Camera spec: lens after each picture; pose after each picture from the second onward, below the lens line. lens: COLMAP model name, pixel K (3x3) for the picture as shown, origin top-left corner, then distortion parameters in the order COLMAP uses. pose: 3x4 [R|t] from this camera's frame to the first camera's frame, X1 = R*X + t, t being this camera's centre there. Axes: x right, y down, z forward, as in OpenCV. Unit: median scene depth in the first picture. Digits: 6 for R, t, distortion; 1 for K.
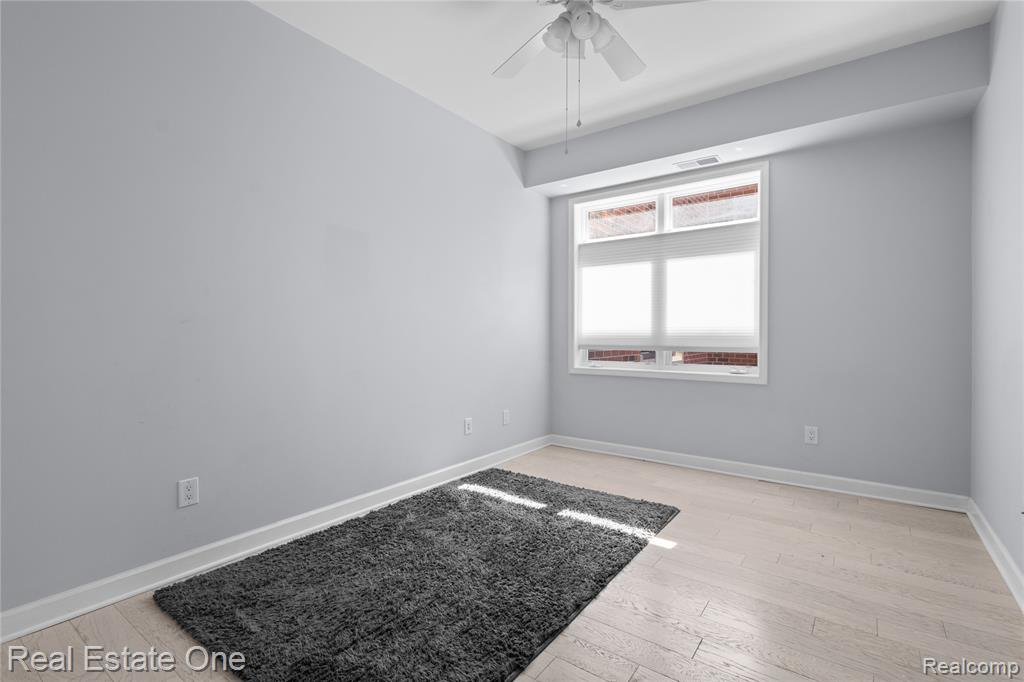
lens RADIAL K [[477.9, 0, 509.1], [0, 477.9, 333.5], [0, 0, 1]] dist [0.019775, -0.005661]
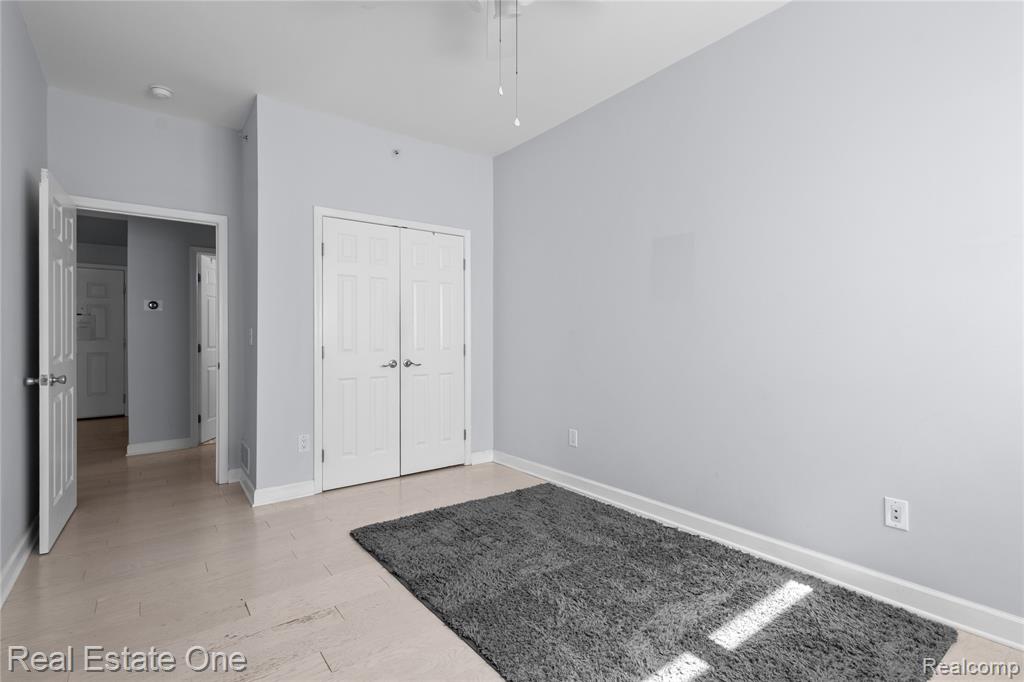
lens RADIAL K [[477.9, 0, 509.1], [0, 477.9, 333.5], [0, 0, 1]] dist [0.019775, -0.005661]
pose [[-0.280744, -0.010515, -0.959725, 0.728662], [0.003195, 0.999924, -0.011890, -0.003070], [0.959777, -0.006404, -0.280689, 0.963895]]
